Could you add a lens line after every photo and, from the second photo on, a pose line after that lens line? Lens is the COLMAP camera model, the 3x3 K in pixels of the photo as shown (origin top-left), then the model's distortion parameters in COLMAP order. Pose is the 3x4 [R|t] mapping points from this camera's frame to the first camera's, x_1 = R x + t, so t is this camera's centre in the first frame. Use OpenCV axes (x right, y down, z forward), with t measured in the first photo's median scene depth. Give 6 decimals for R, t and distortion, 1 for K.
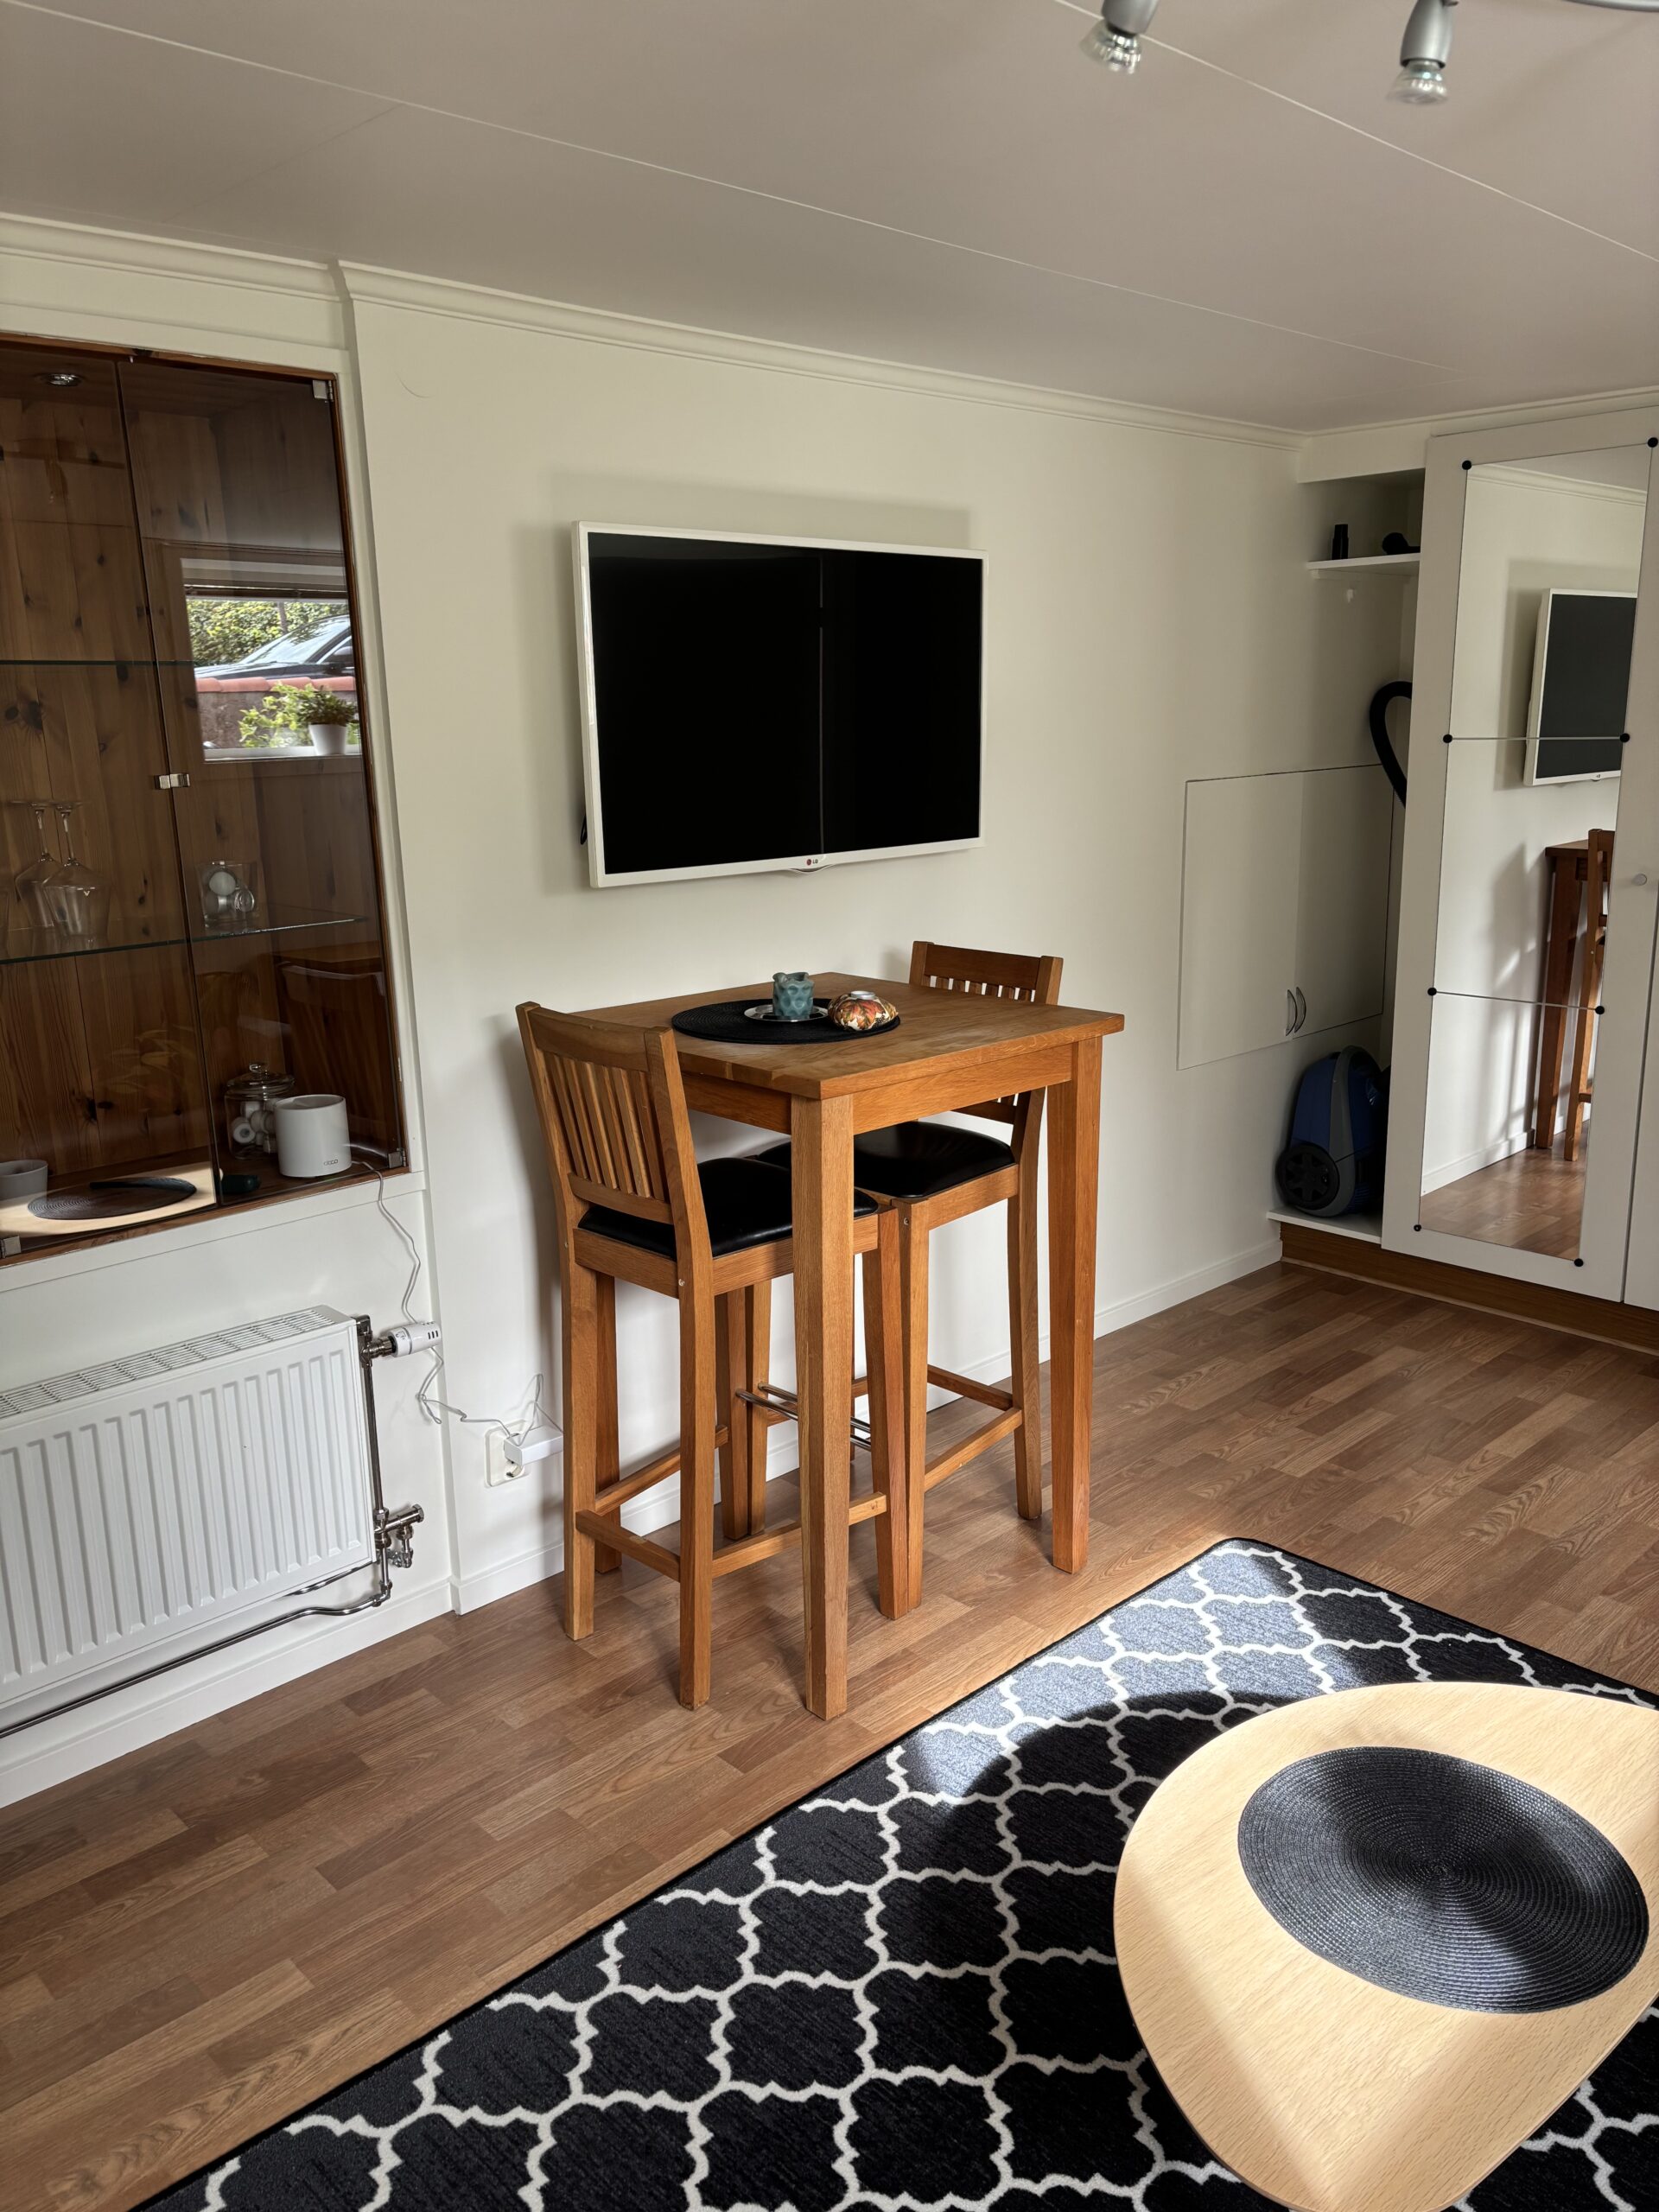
lens RADIAL K [[1678.8, 0, 830.3], [0, 1678.8, 1103.8], [0, 0, 1]] dist [0.029763, -0.000573]
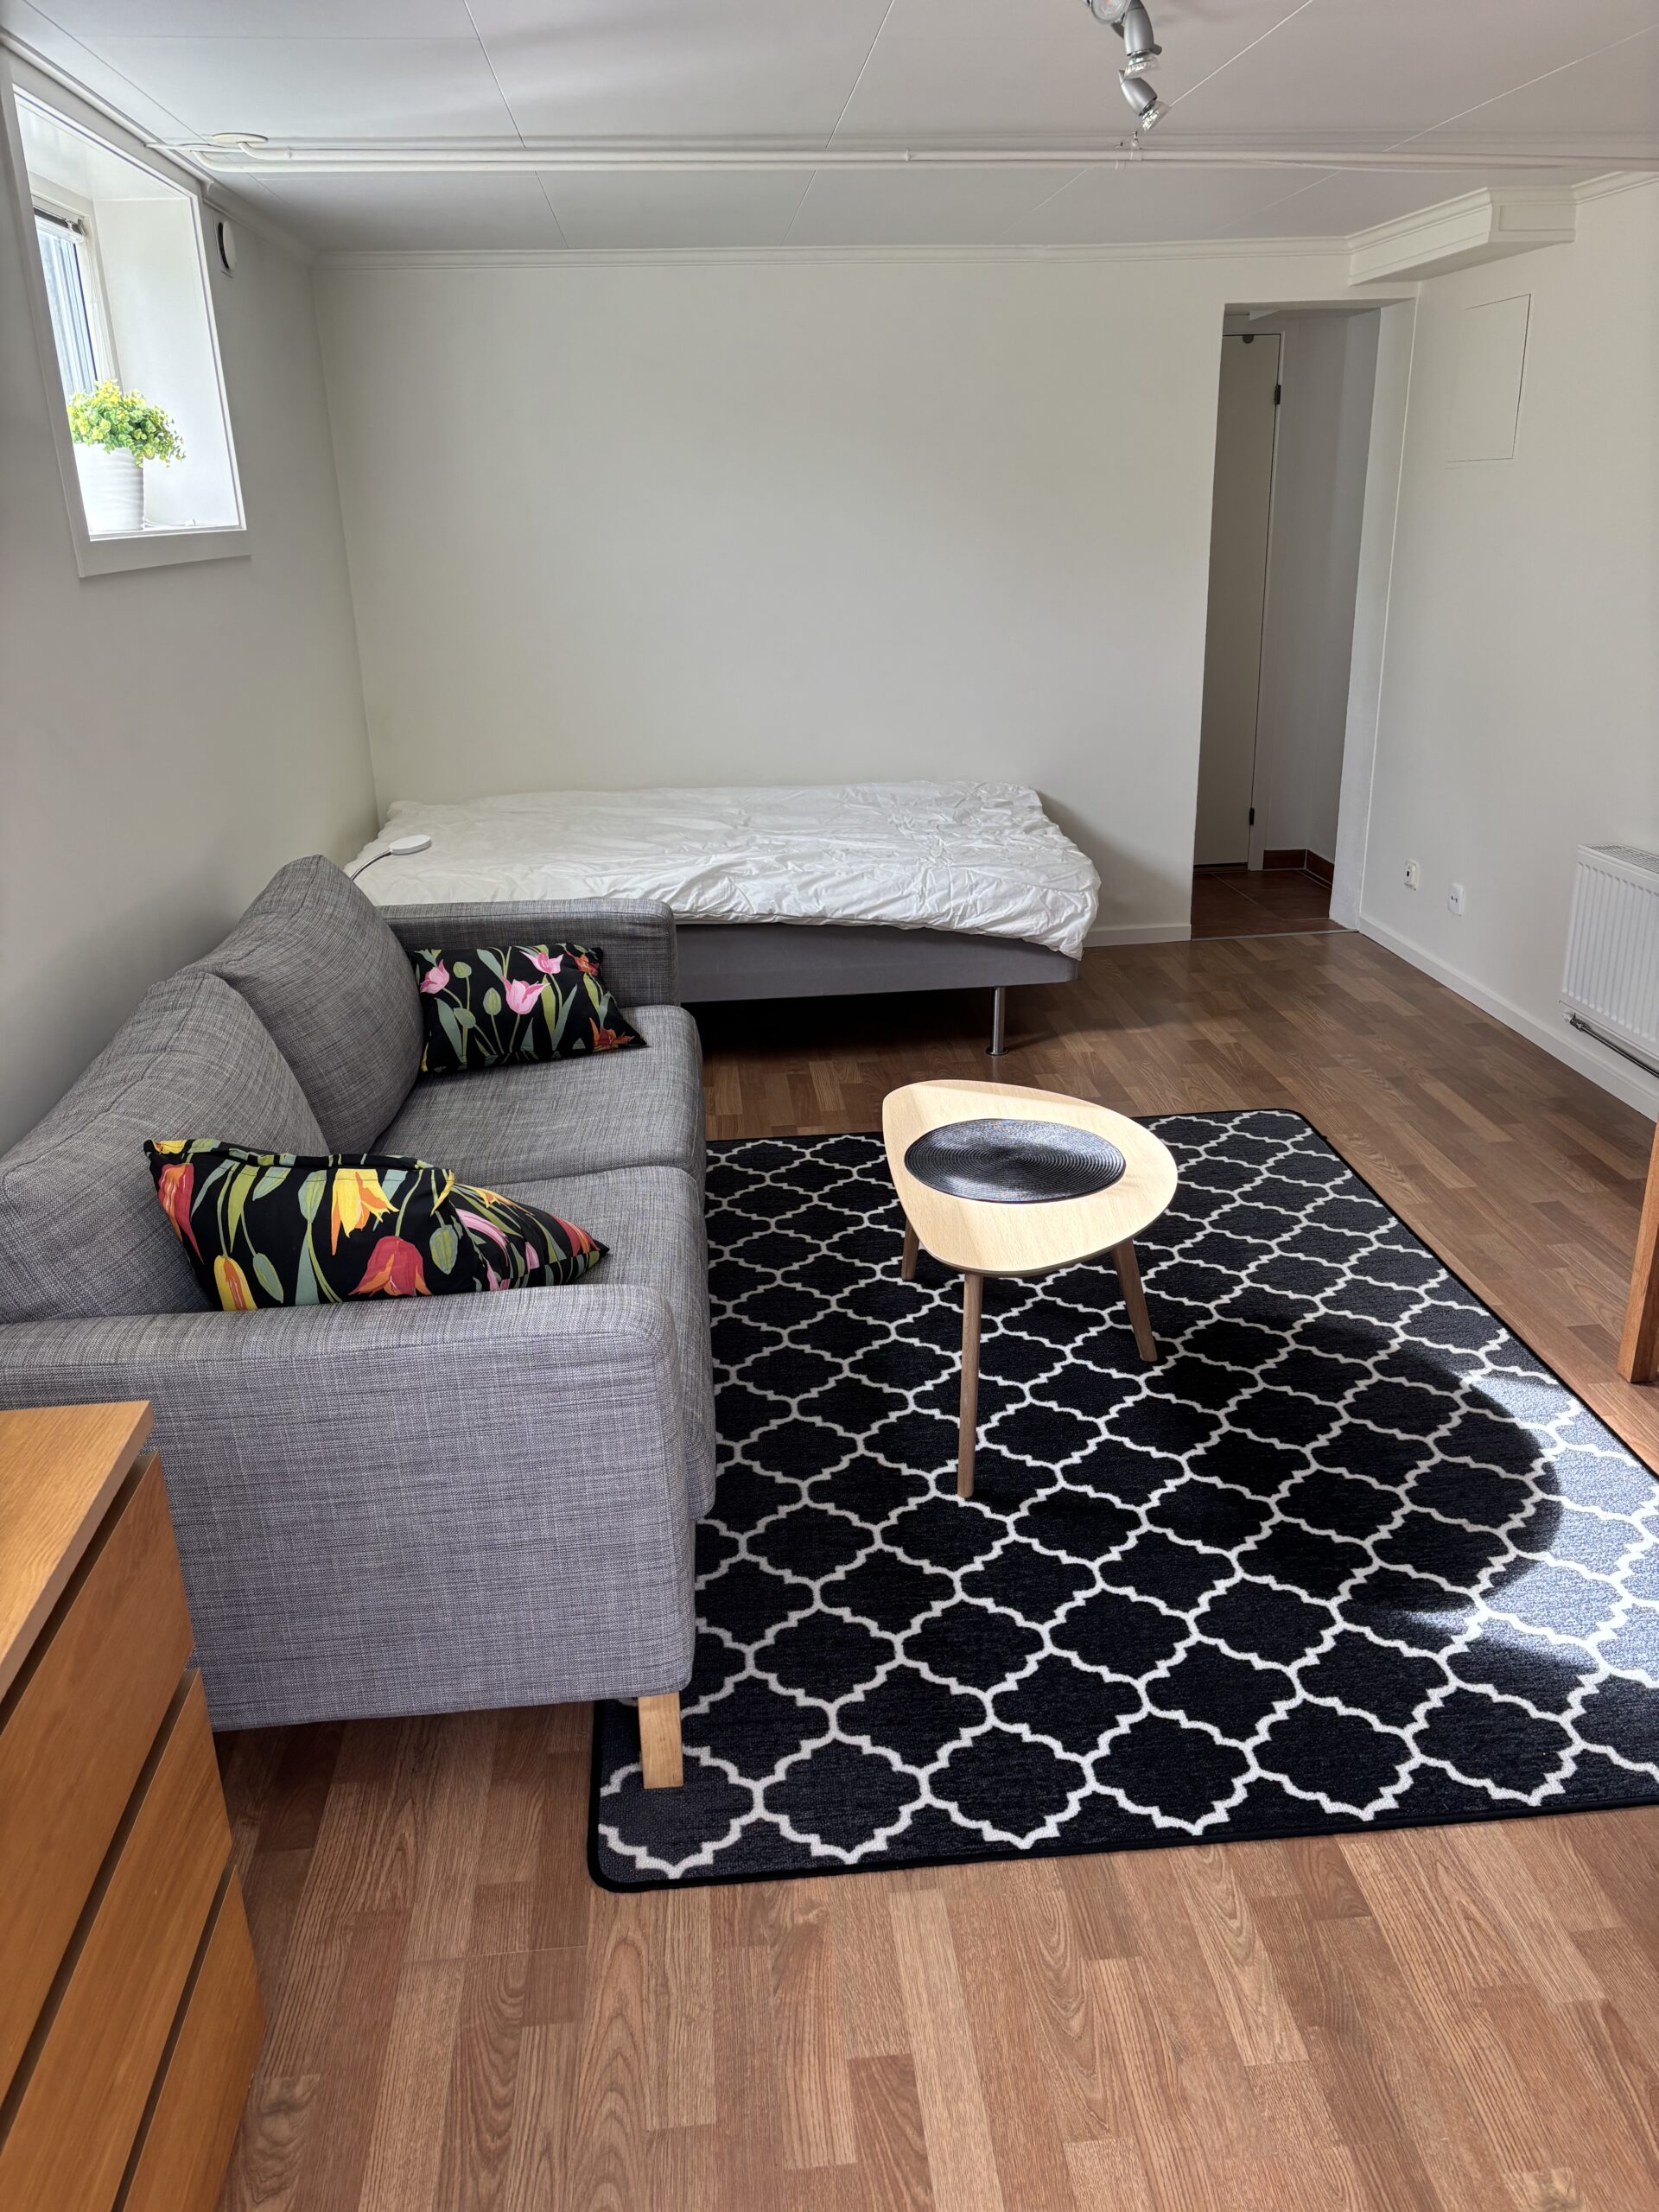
lens RADIAL K [[1678.8, 0, 833.3], [0, 1678.8, 1106.5], [0, 0, 1]] dist [0.029763, -0.000573]
pose [[-0.628018, 0.291297, -0.721622, 1.240829], [-0.164259, 0.856786, 0.488811, -0.283082], [0.760665, 0.425515, -0.490229, 1.236524]]
